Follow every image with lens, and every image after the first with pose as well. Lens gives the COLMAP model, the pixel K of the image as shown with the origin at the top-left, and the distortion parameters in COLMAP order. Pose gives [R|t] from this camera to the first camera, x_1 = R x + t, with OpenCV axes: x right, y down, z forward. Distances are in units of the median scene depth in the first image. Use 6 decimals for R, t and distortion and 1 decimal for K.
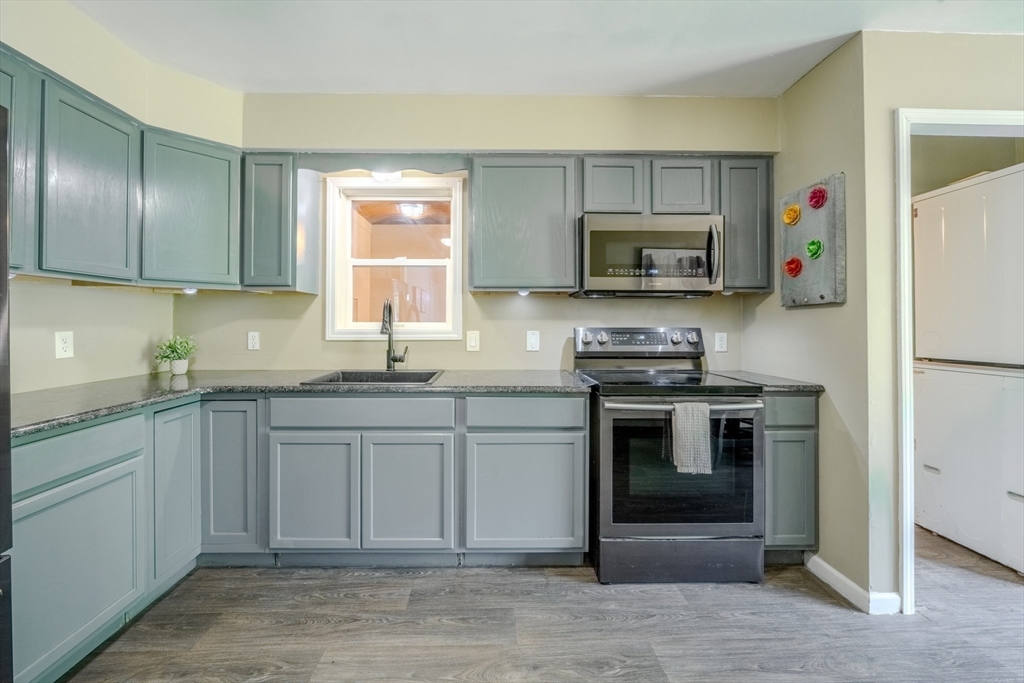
lens RADIAL K [[412.7, 0, 495.9], [0, 412.7, 323.0], [0, 0, 1]] dist [-0.005767, 0.000792]
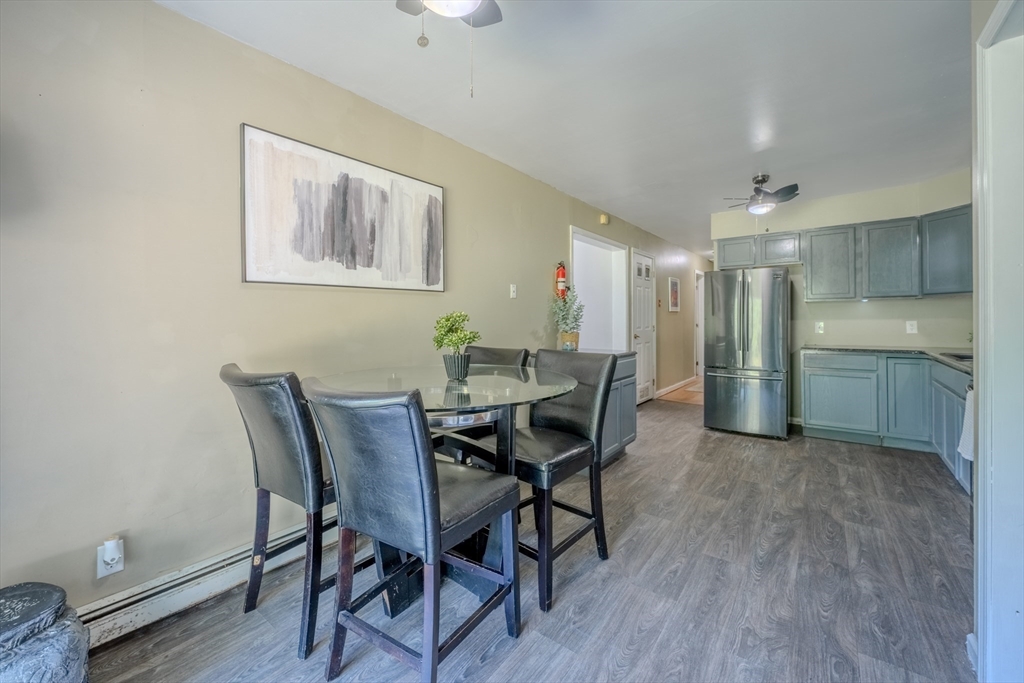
lens RADIAL K [[412.7, 0, 516.6], [0, 412.7, 318.4], [0, 0, 1]] dist [-0.005767, 0.000792]
pose [[-0.620369, -0.000961, -0.784310, 1.868038], [0.008619, 0.999931, -0.008042, 0.005191], [0.784263, -0.011750, -0.620317, 0.689707]]
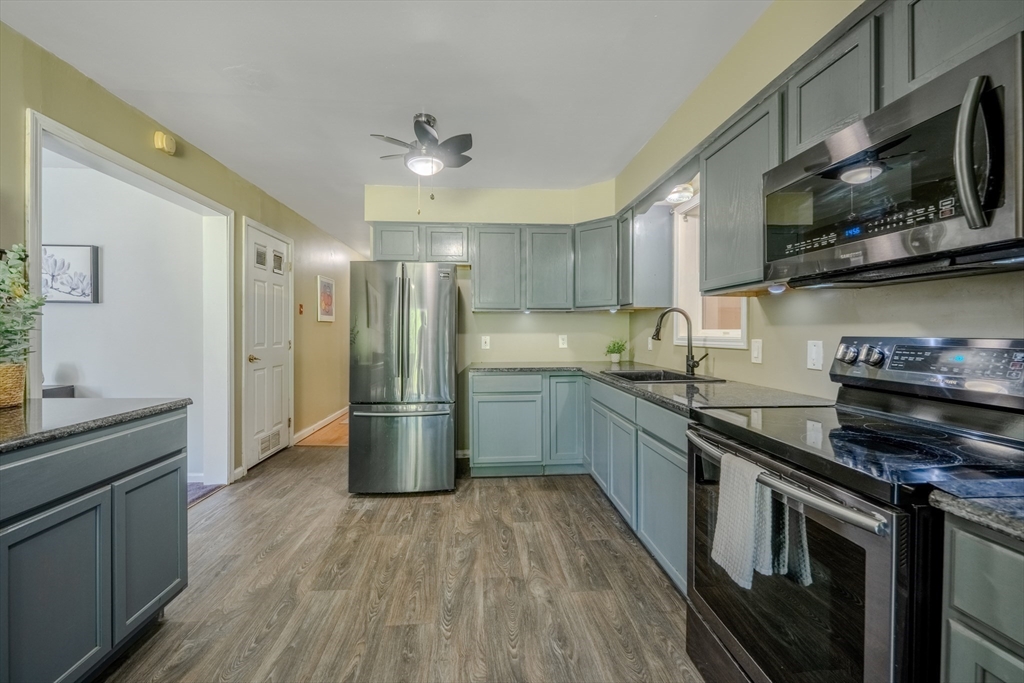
lens RADIAL K [[412.7, 0, 511.4], [0, 412.7, 333.7], [0, 0, 1]] dist [-0.005767, 0.000792]
pose [[0.064802, 0.003500, -0.997892, 0.986389], [0.005292, 0.999979, 0.003851, 0.003086], [0.997884, -0.005531, 0.064782, 0.584682]]
